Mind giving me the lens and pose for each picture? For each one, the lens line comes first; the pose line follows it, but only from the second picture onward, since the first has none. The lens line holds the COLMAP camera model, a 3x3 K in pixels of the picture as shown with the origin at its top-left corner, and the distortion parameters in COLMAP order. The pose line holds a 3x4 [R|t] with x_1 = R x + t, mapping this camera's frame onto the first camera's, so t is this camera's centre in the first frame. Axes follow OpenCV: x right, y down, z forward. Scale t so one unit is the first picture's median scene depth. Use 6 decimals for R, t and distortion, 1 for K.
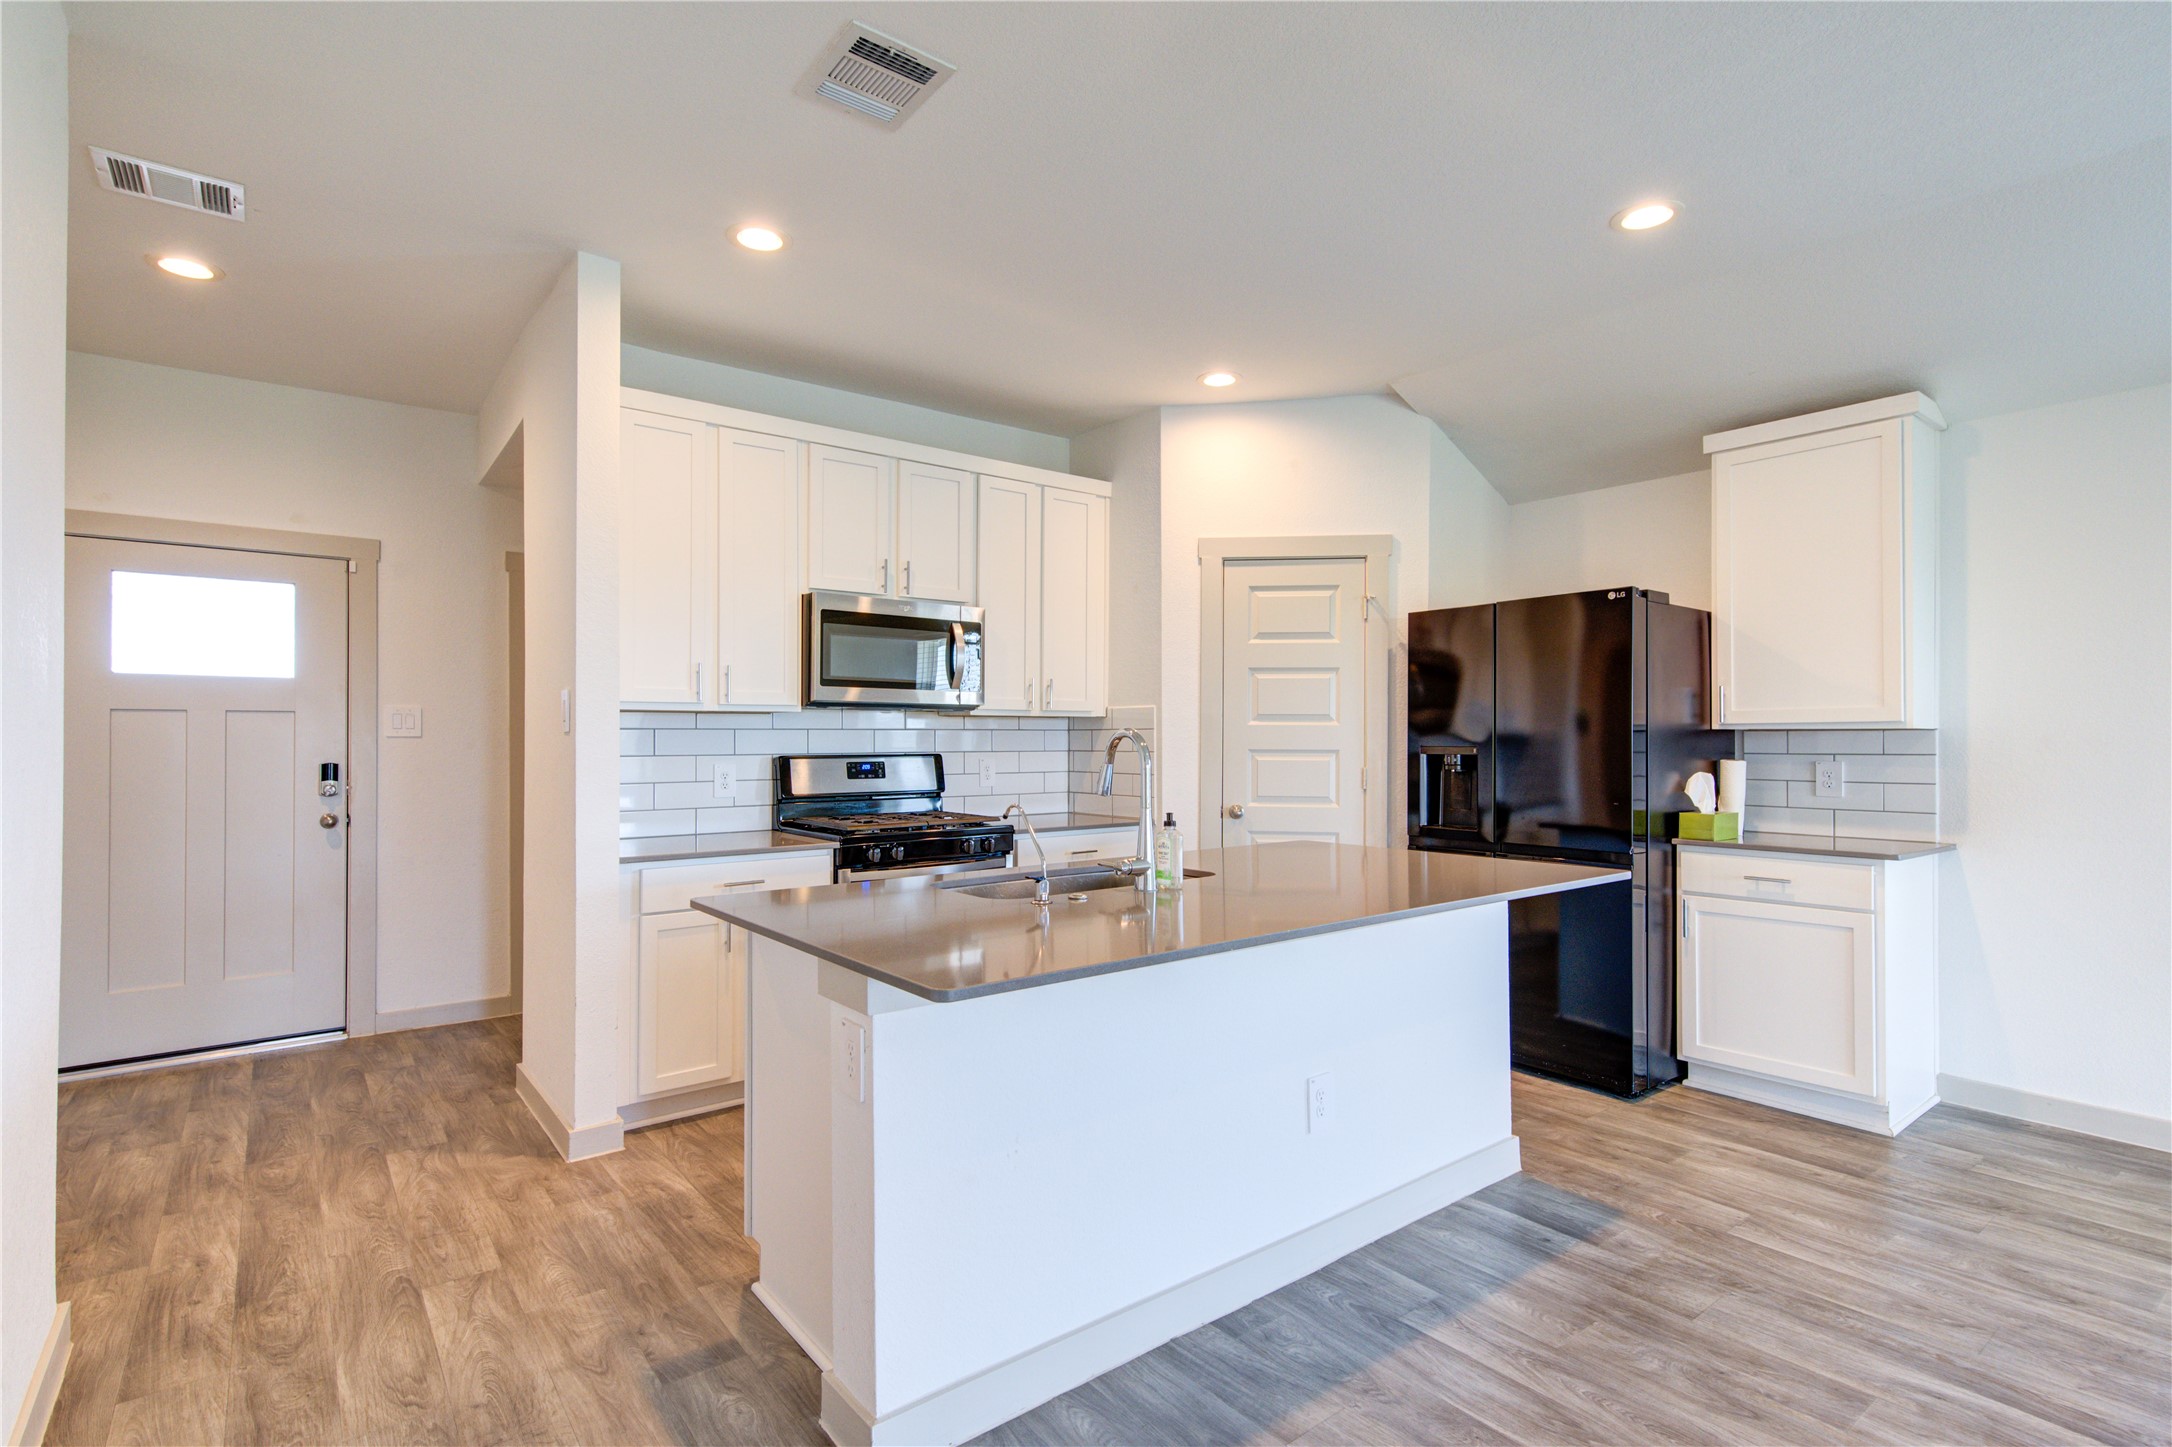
lens RADIAL K [[1054.4, 0, 1086.0], [0, 1054.4, 723.5], [0, 0, 1]] dist [0.003228, 0.000126]
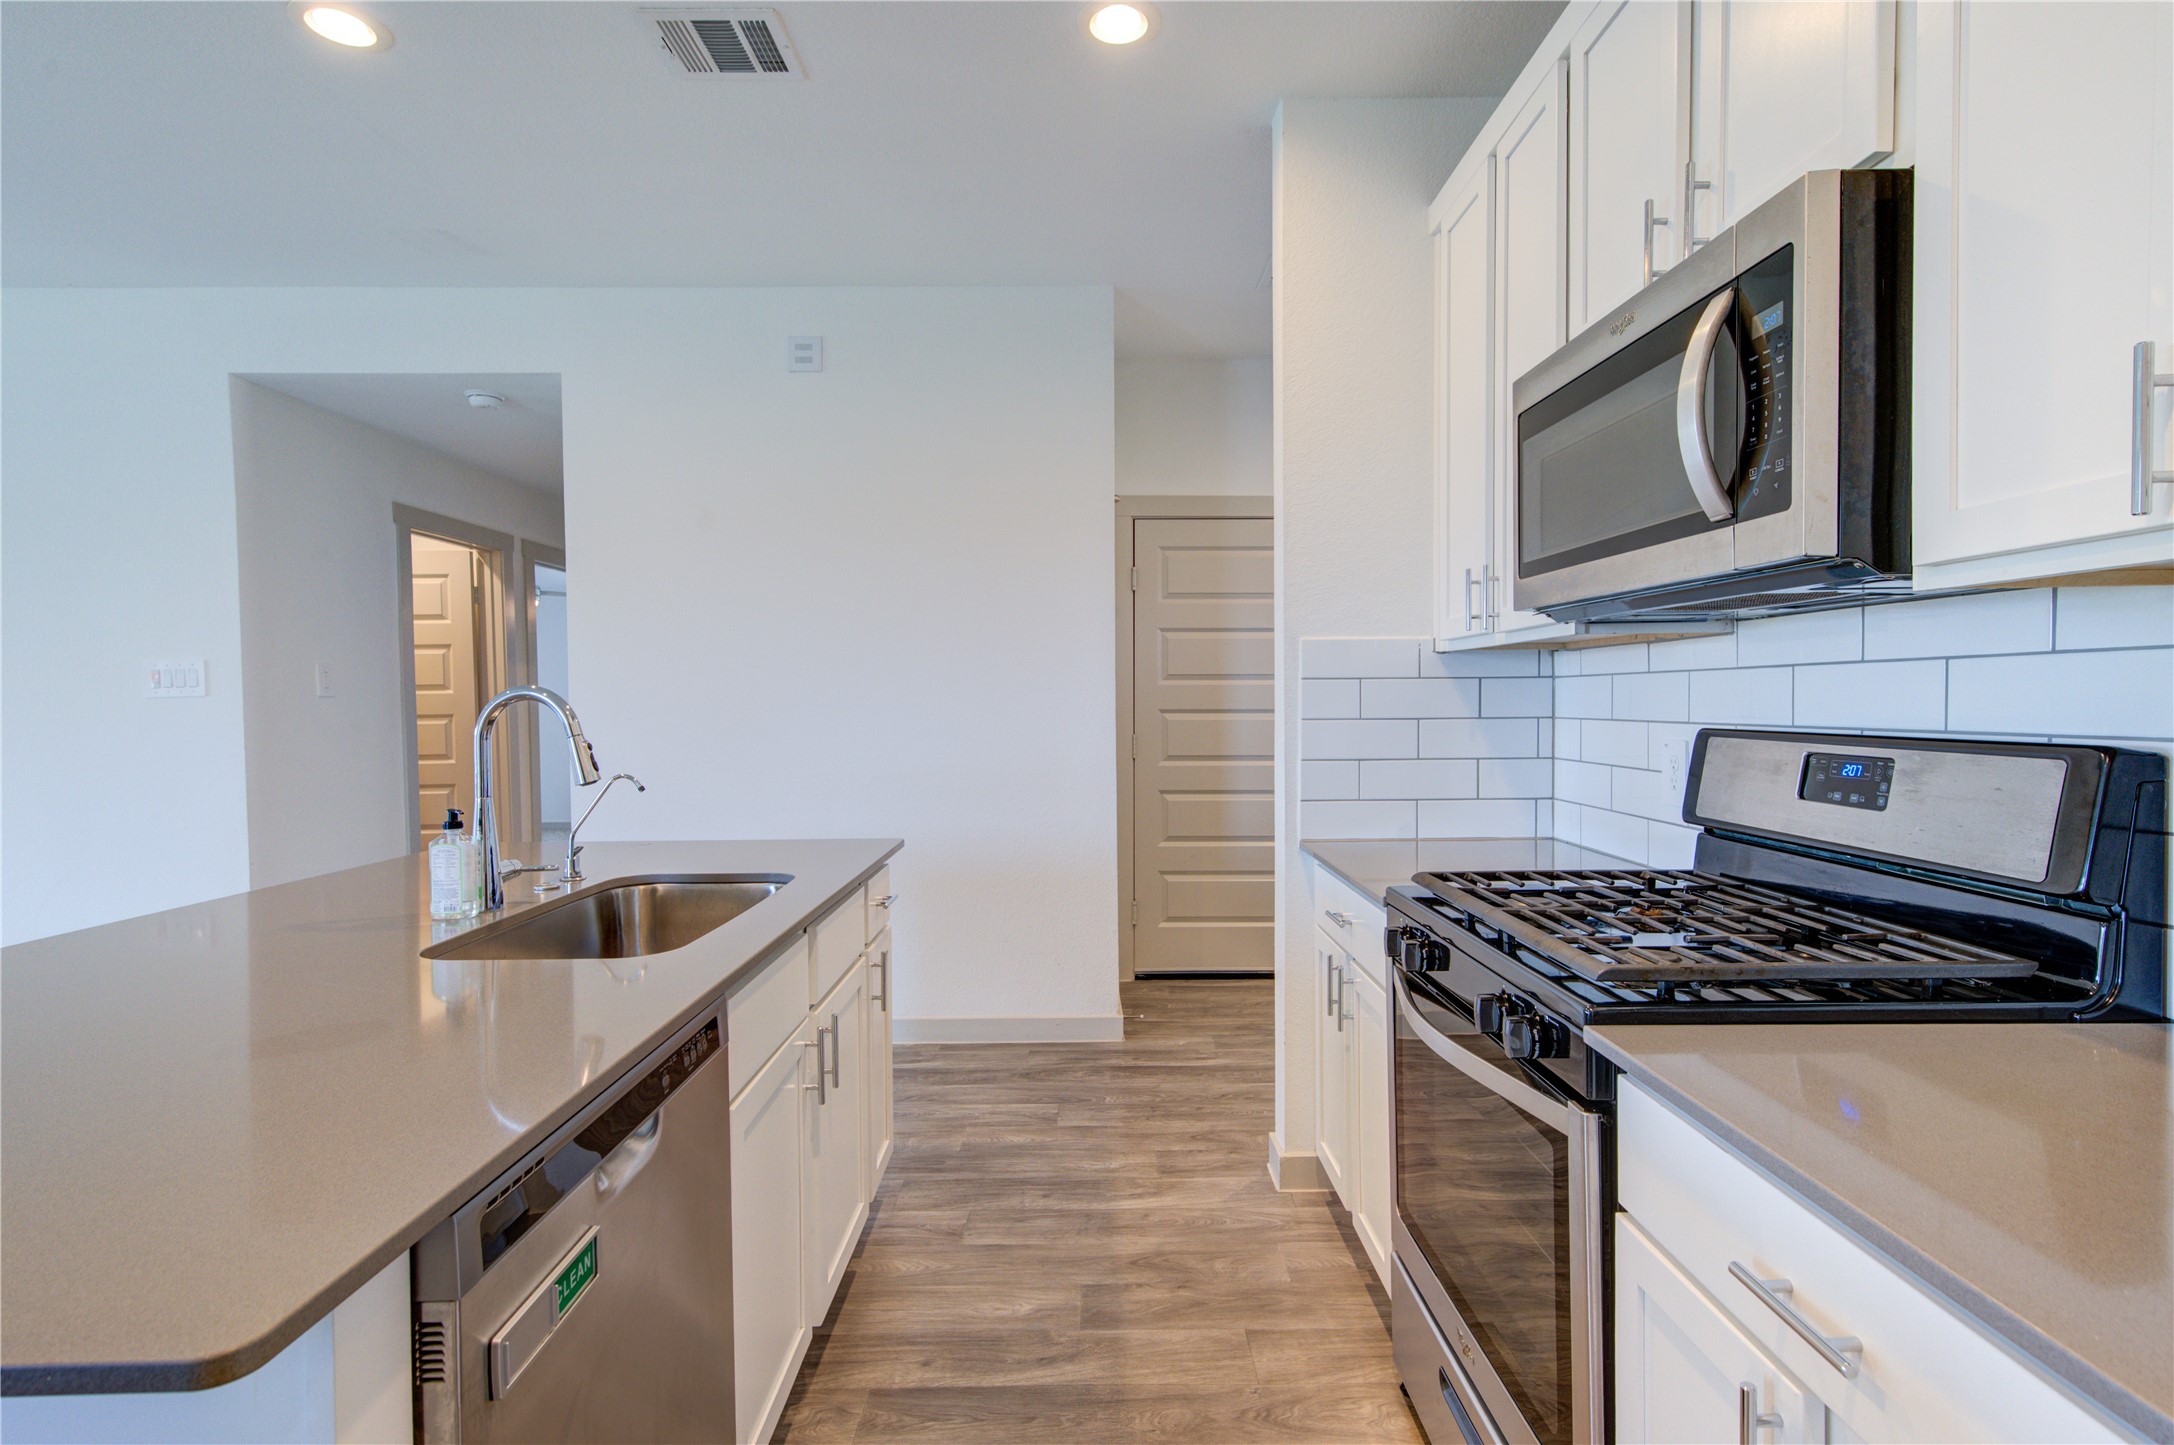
lens RADIAL K [[1055.4, 0, 1087.0], [0, 1055.4, 722.5], [0, 0, 1]] dist [0.003228, 0.000126]
pose [[-0.614315, 0.026461, -0.788617, 0.343488], [0.015812, 0.999650, 0.021225, 0.023318], [0.788903, 0.000570, -0.614518, 1.638505]]
